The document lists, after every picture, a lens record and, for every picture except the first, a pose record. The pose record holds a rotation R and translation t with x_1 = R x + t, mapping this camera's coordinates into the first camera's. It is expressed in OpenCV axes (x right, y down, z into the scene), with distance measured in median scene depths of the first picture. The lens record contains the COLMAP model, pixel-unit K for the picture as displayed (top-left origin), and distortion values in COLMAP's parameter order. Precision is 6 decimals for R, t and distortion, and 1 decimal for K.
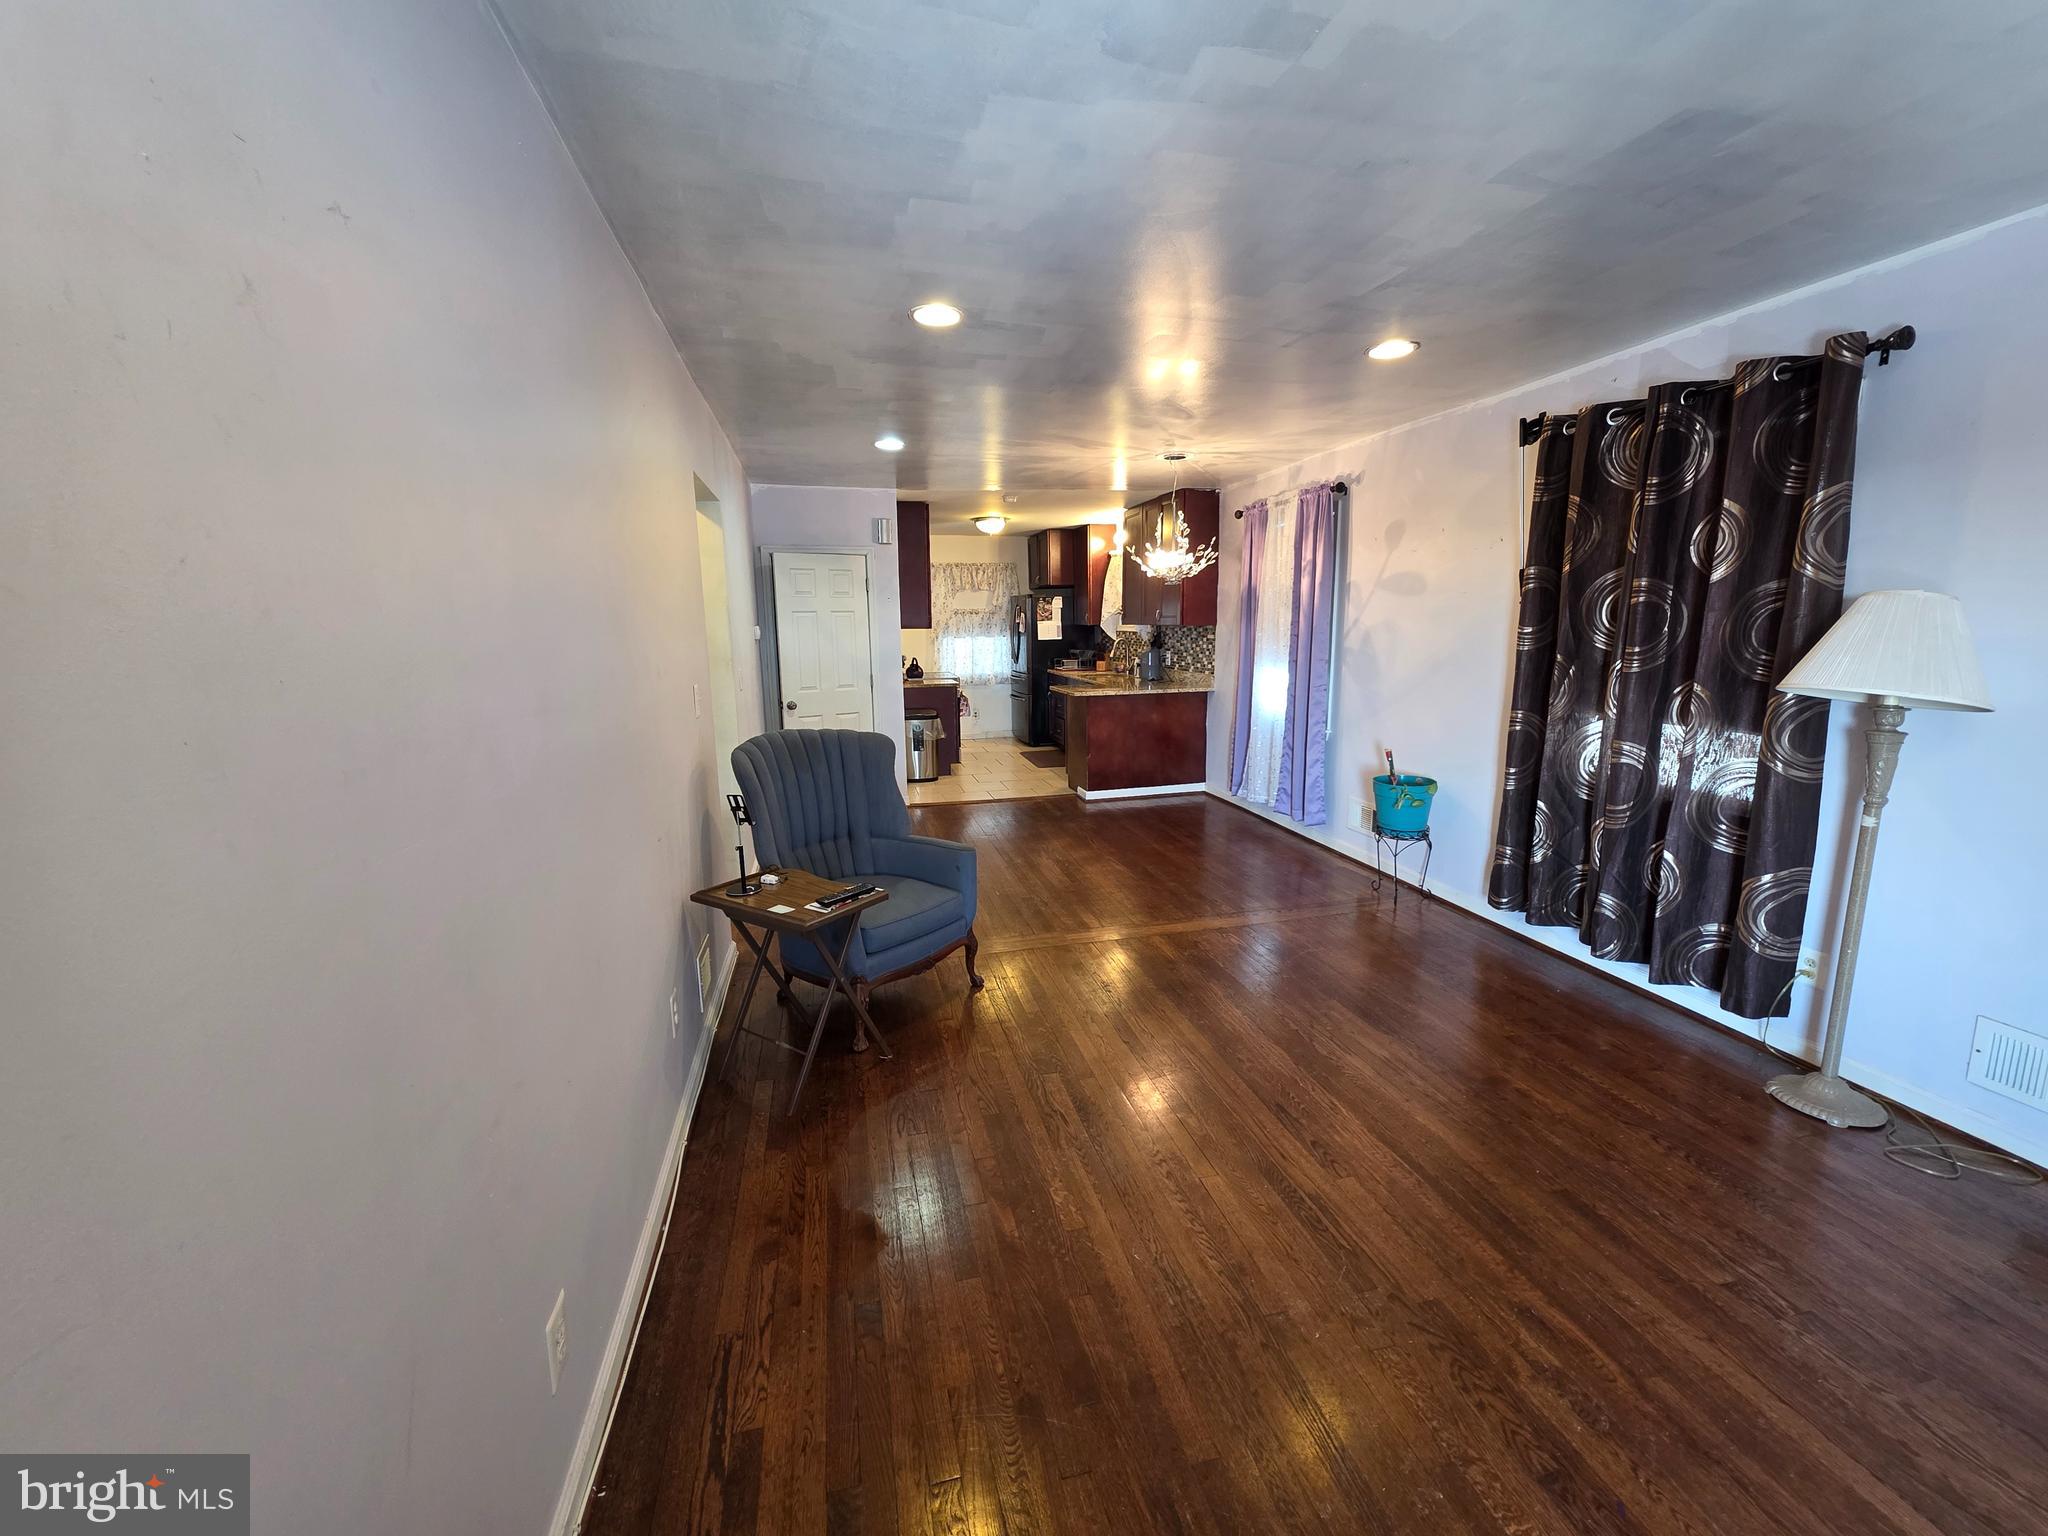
lens RADIAL K [[812.1, 0, 1017.6], [0, 812.1, 767.7], [0, 0, 1]] dist [-0.000755, 0.001539]
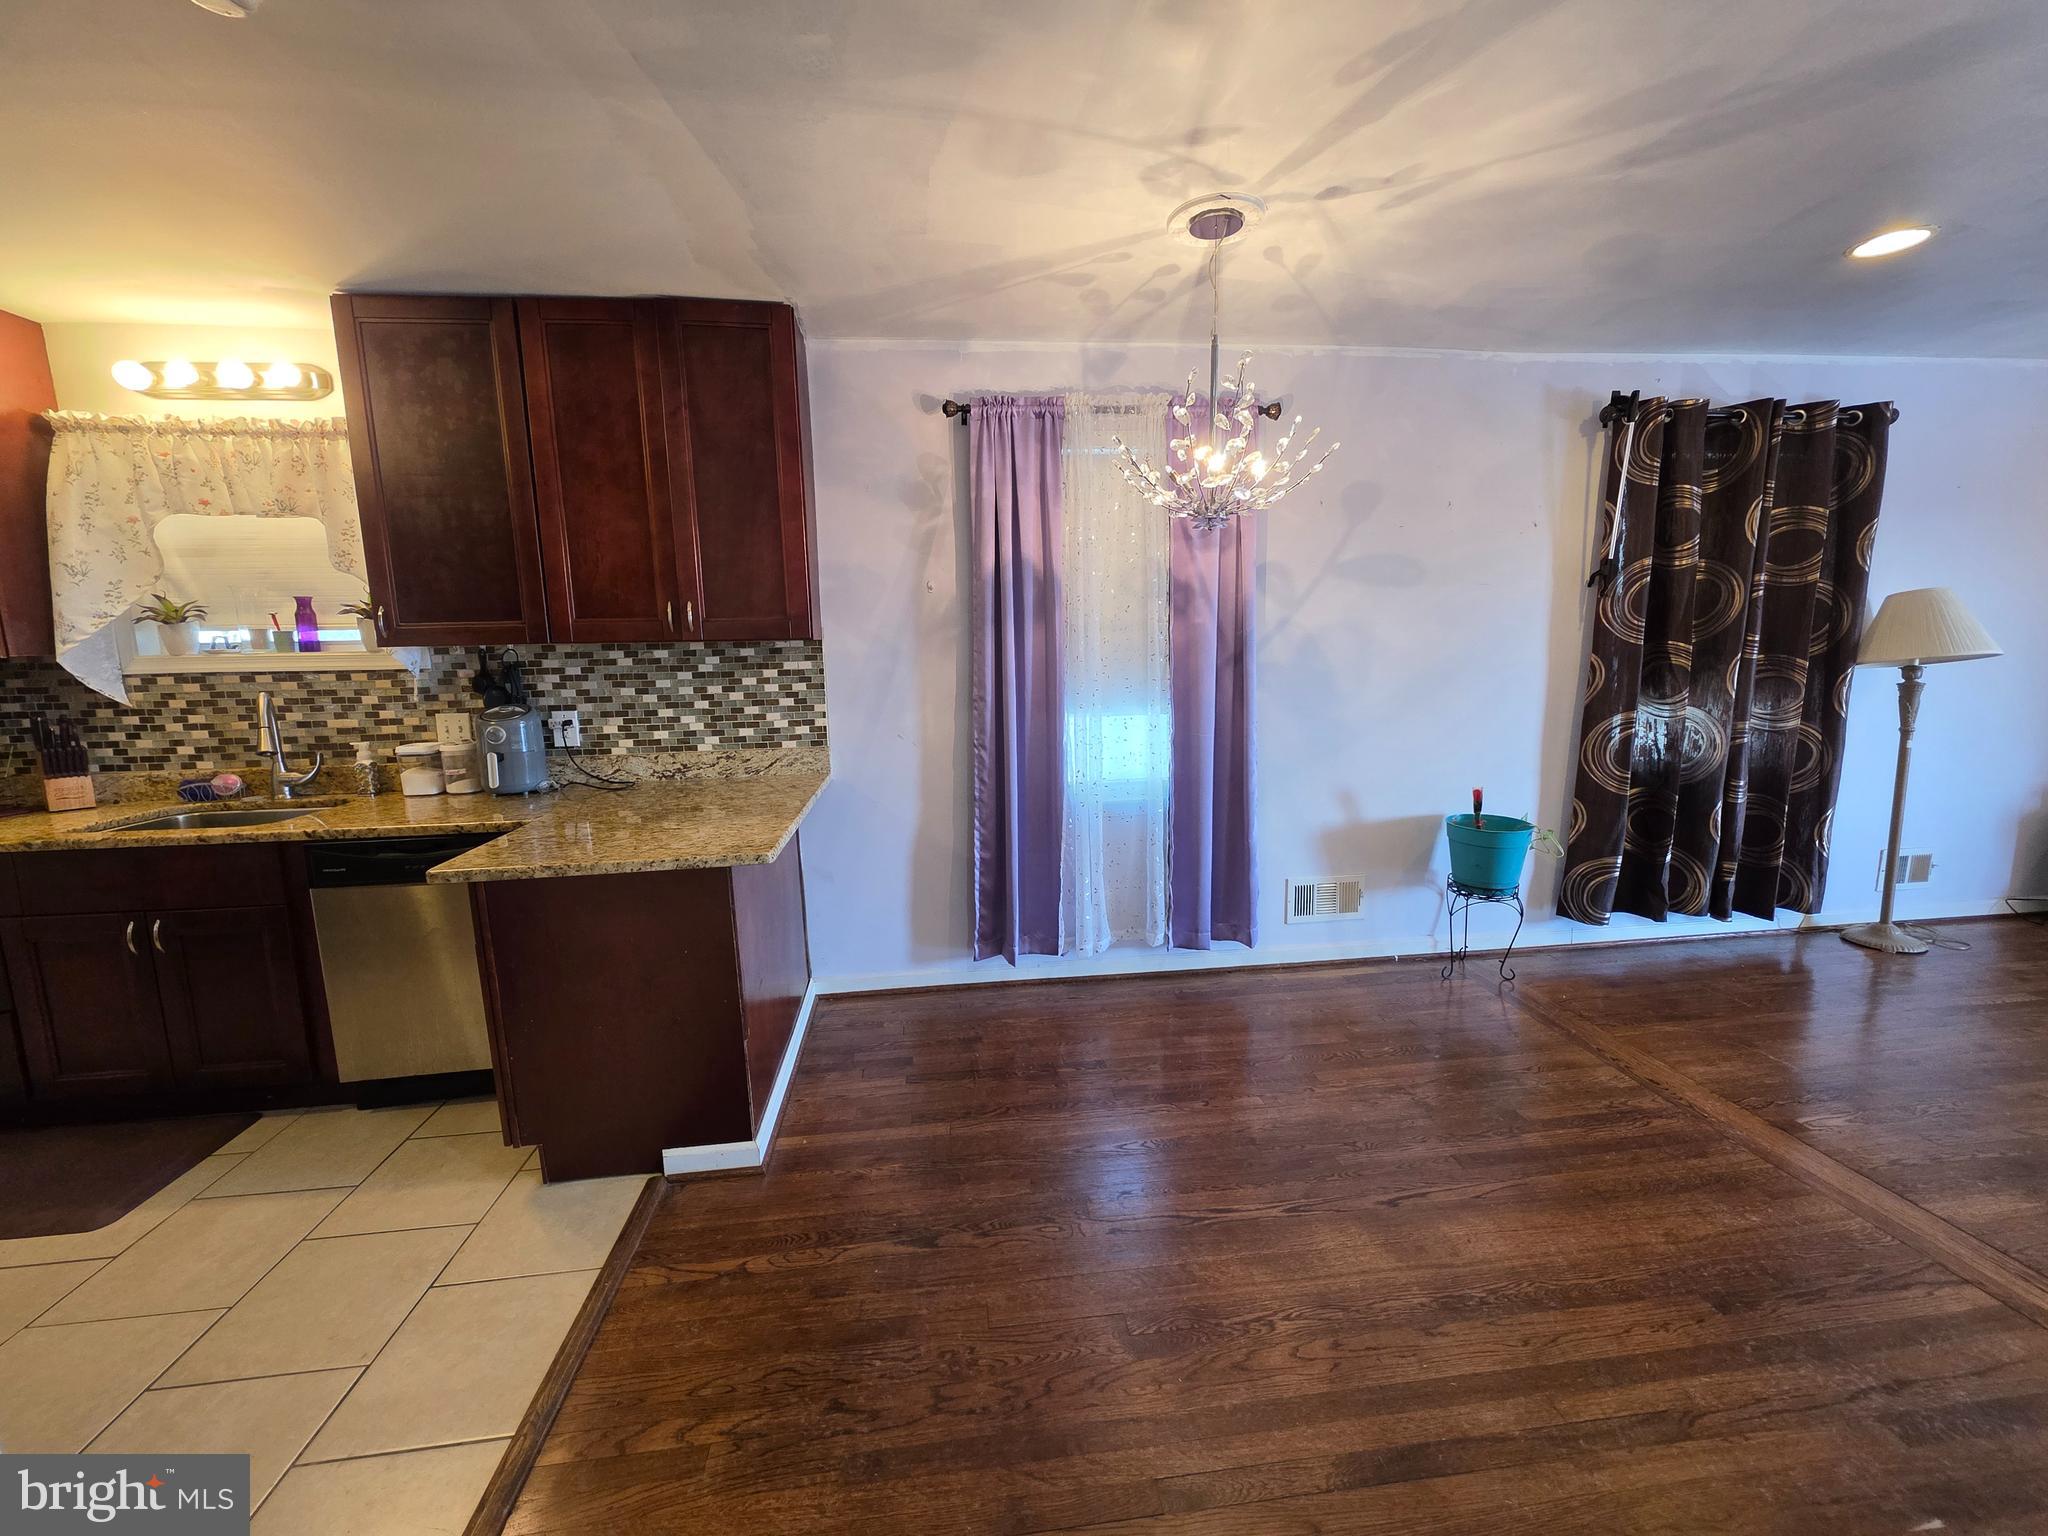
lens RADIAL K [[812.1, 0, 1016.8], [0, 812.1, 768.0], [0, 0, 1]] dist [-0.000755, 0.001539]
pose [[0.108128, -0.139312, 0.984327, -0.283191], [0.198746, 0.973174, 0.115901, -0.185685], [-0.974068, 0.183099, 0.132915, 1.150046]]
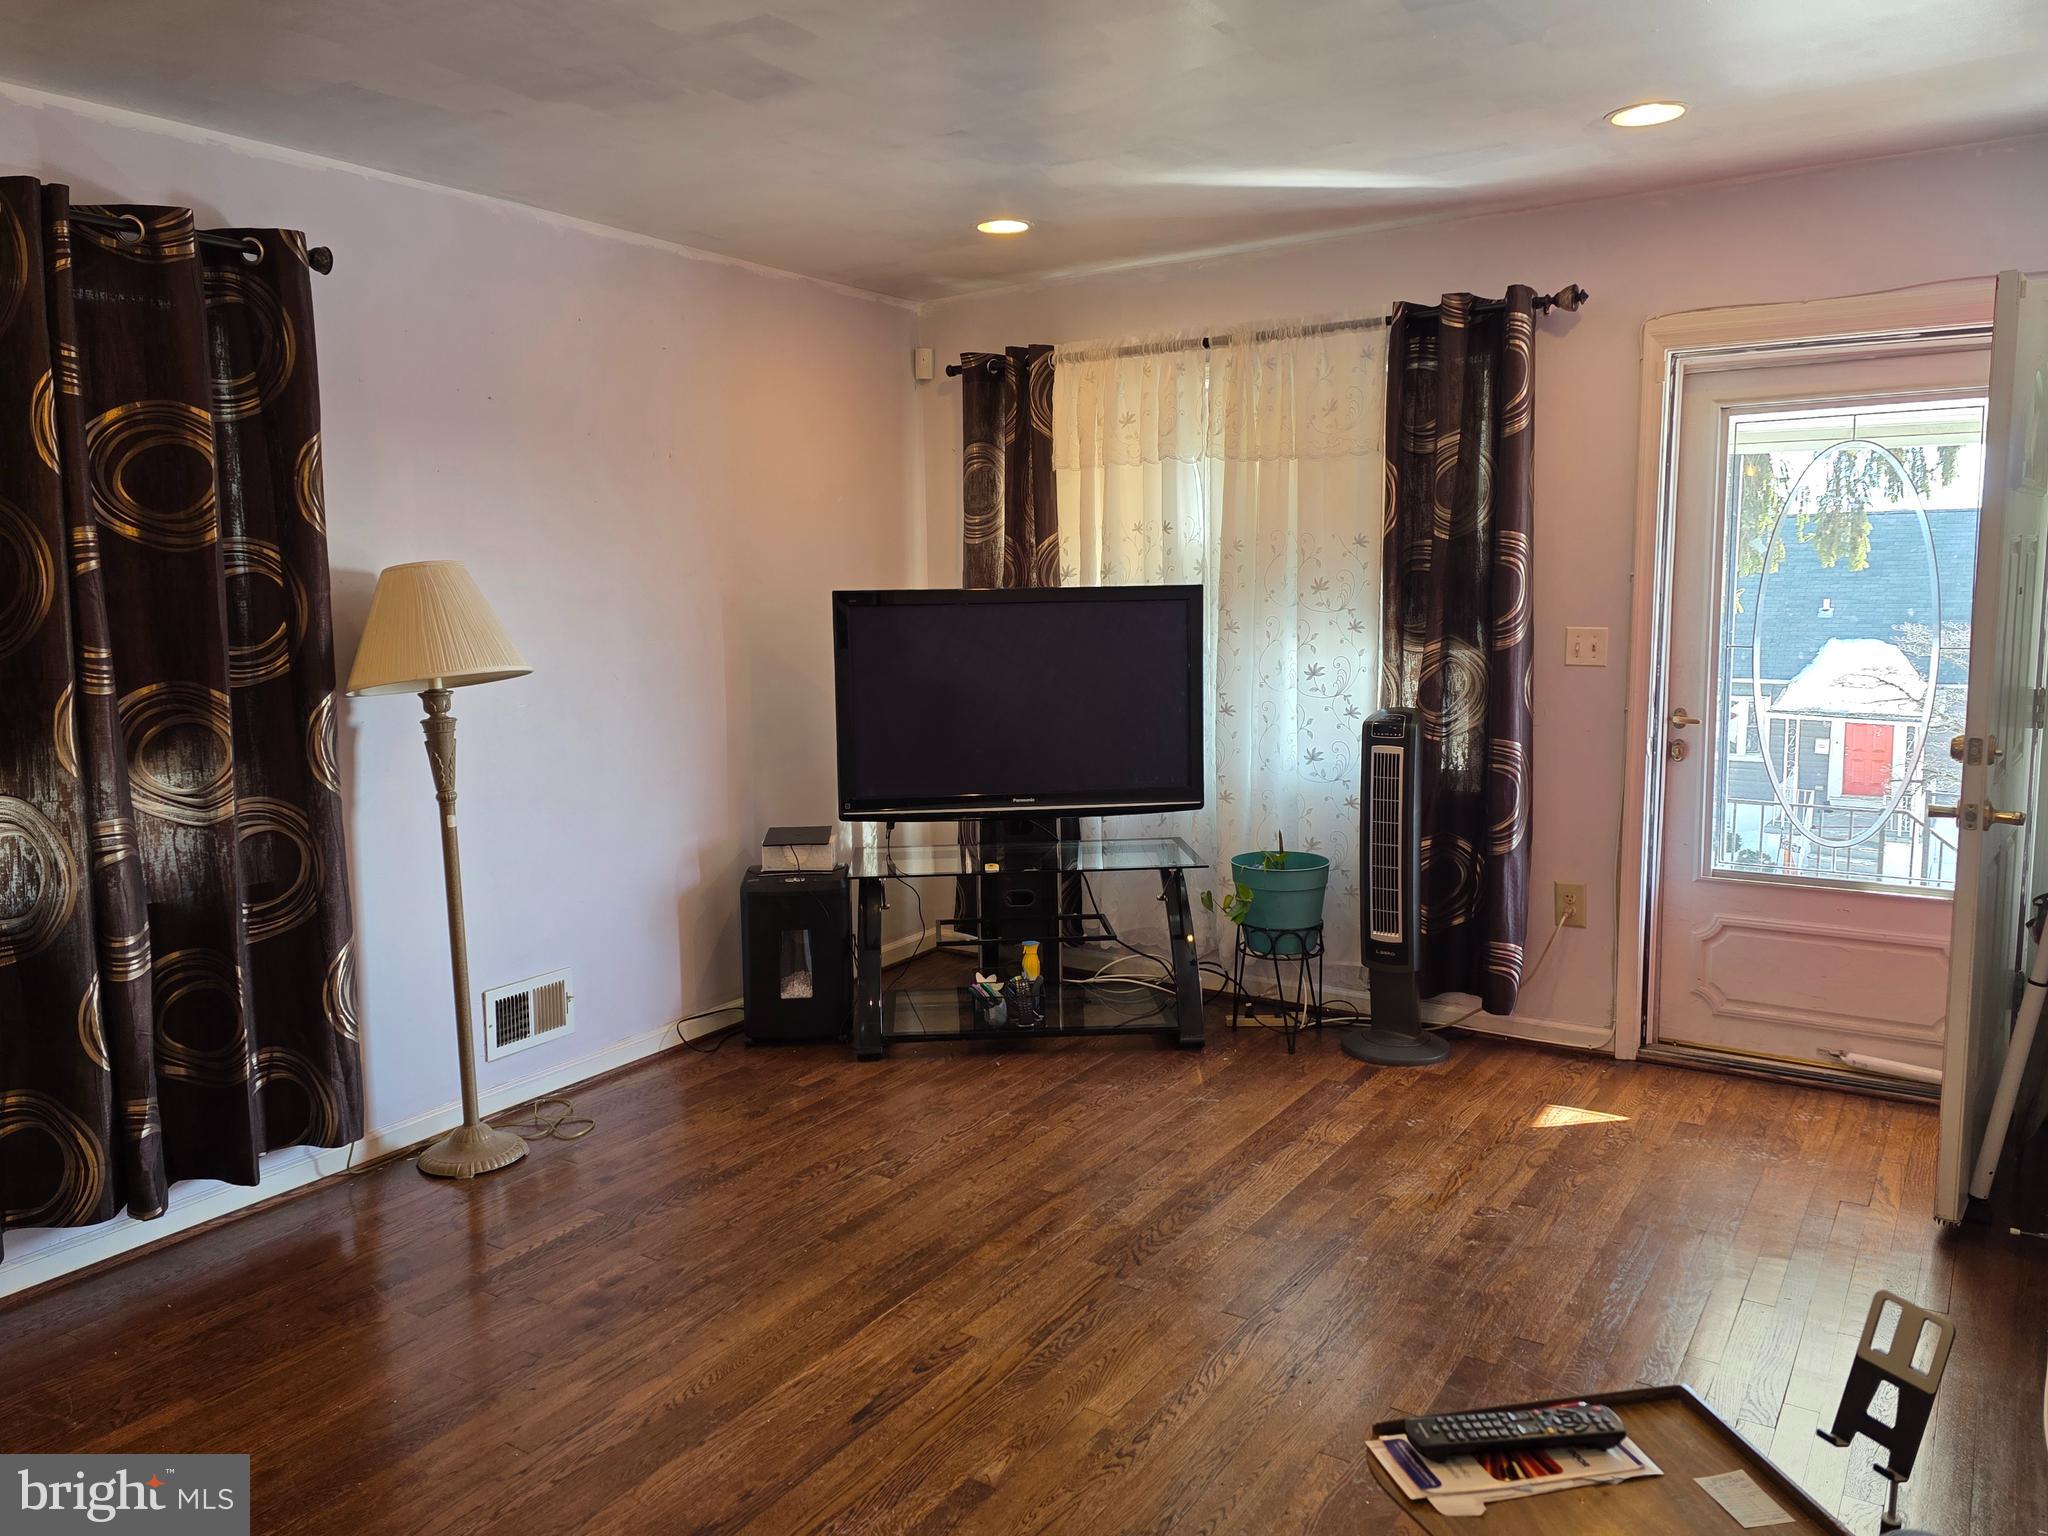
lens RADIAL K [[1517.5, 0, 1012.9], [0, 1517.5, 753.7], [0, 0, 1]] dist [0.066466, -0.049754]
pose [[-0.694322, -0.064495, 0.716769, -0.262882], [0.153077, 0.959949, 0.234660, -0.142902], [-0.703196, 0.272650, -0.656641, 0.784593]]
